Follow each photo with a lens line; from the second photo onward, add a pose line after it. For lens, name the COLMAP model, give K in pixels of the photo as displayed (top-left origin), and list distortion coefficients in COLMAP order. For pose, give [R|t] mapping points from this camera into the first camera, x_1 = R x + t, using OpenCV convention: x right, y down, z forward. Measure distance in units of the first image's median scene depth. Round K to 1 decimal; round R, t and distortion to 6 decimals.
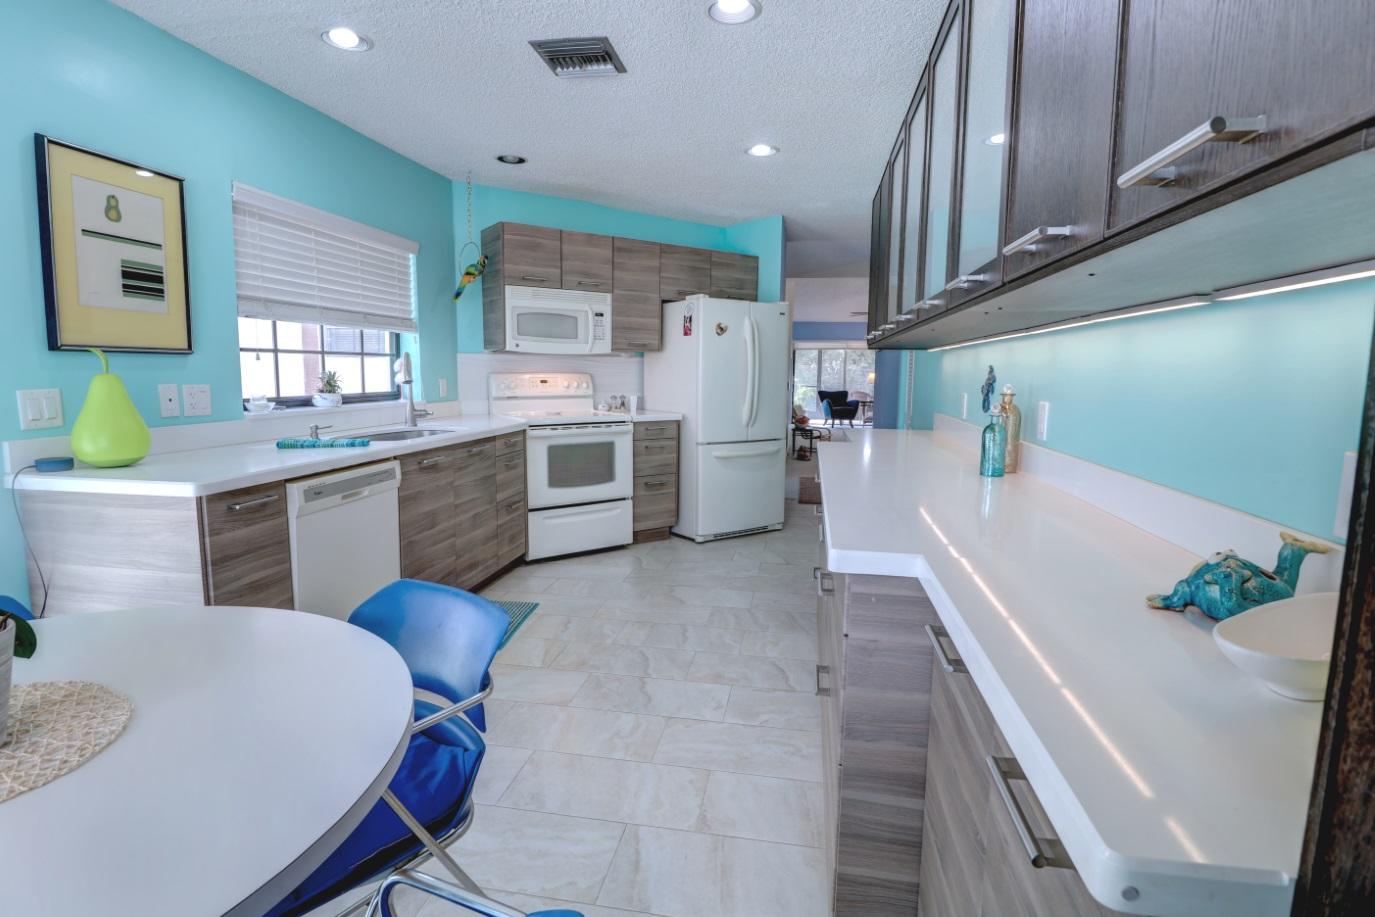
lens RADIAL K [[675.3, 0, 689.2], [0, 675.3, 446.6], [0, 0, 1]] dist [-0.001043, -0.000658]
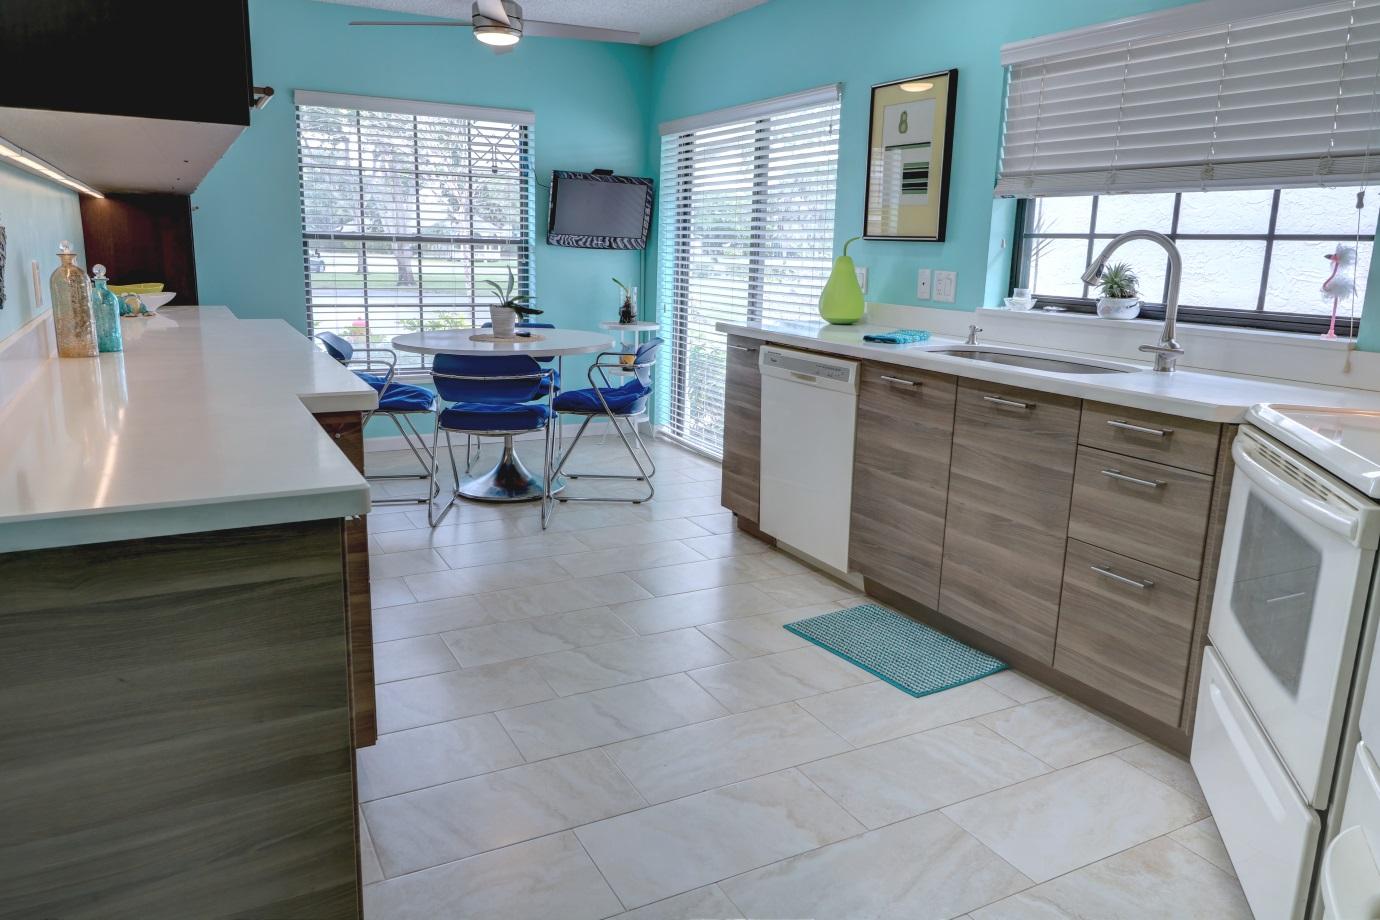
lens RADIAL K [[954.2, 0, 687.9], [0, 954.2, 454.1], [0, 0, 1]] dist [-0.005785, -0.000853]
pose [[-0.787703, 0.100937, -0.607730, 0.319731], [-0.104715, 0.950194, 0.293541, -0.136237], [0.607090, 0.294862, -0.737901, 1.227394]]
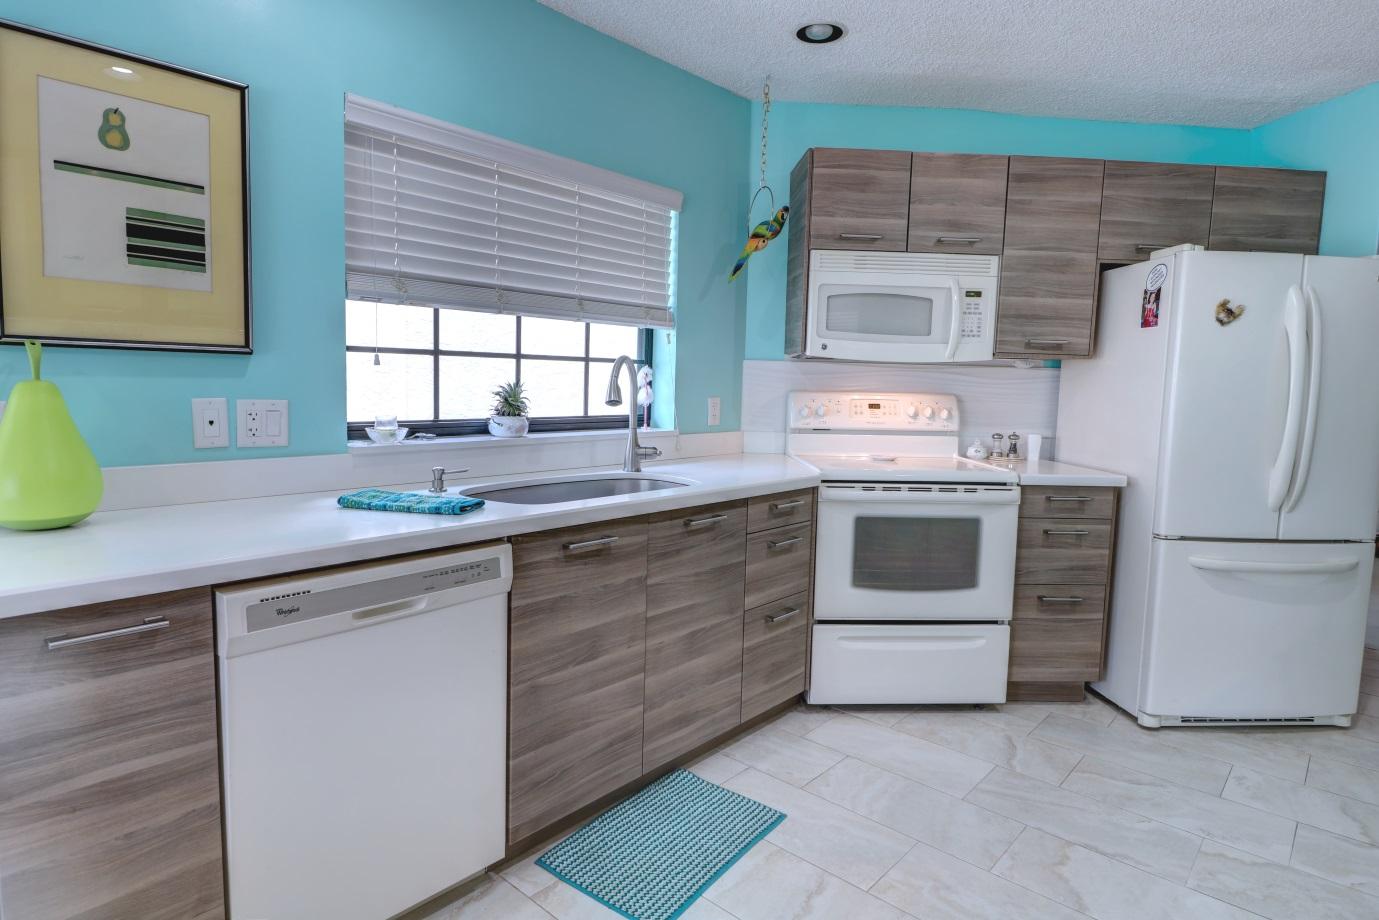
lens RADIAL K [[770.3, 0, 691.6], [0, 770.3, 450.8], [0, 0, 1]] dist [0.007237, -0.009328]
pose [[0.849960, 0.061817, -0.523208, 0.017284], [-0.077212, 0.996985, -0.007639, -0.043844], [0.521158, 0.046891, 0.852171, 0.367548]]
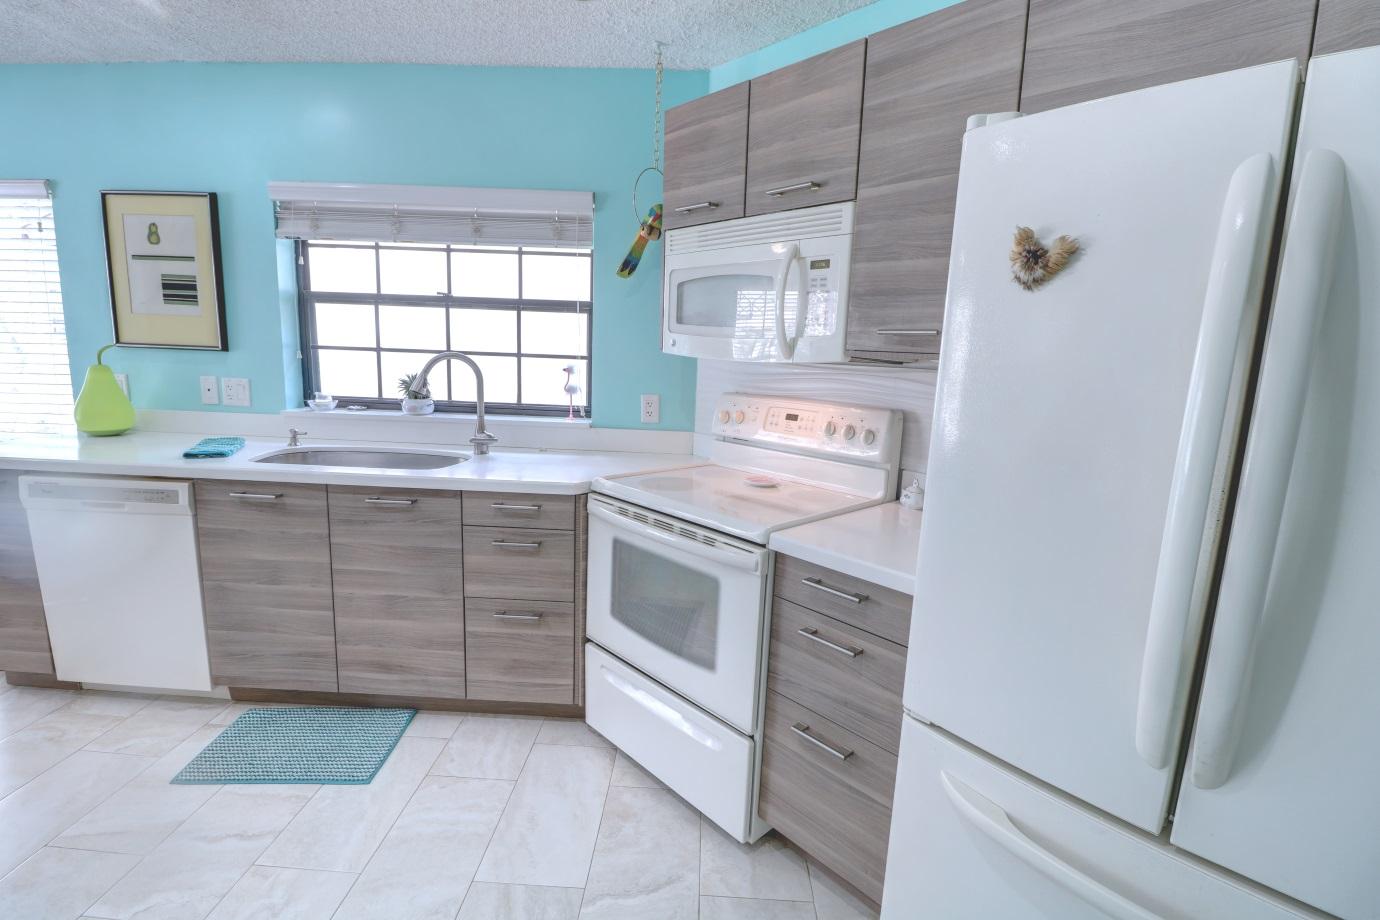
lens RADIAL K [[635.4, 0, 687.3], [0, 635.4, 452.3], [0, 0, 1]] dist [-0.000383, -0.012302]
pose [[0.142265, 0.157656, -0.977193, 0.272082], [-0.149979, 0.979269, 0.136156, -0.145264], [0.978400, 0.127188, 0.162961, 1.008556]]
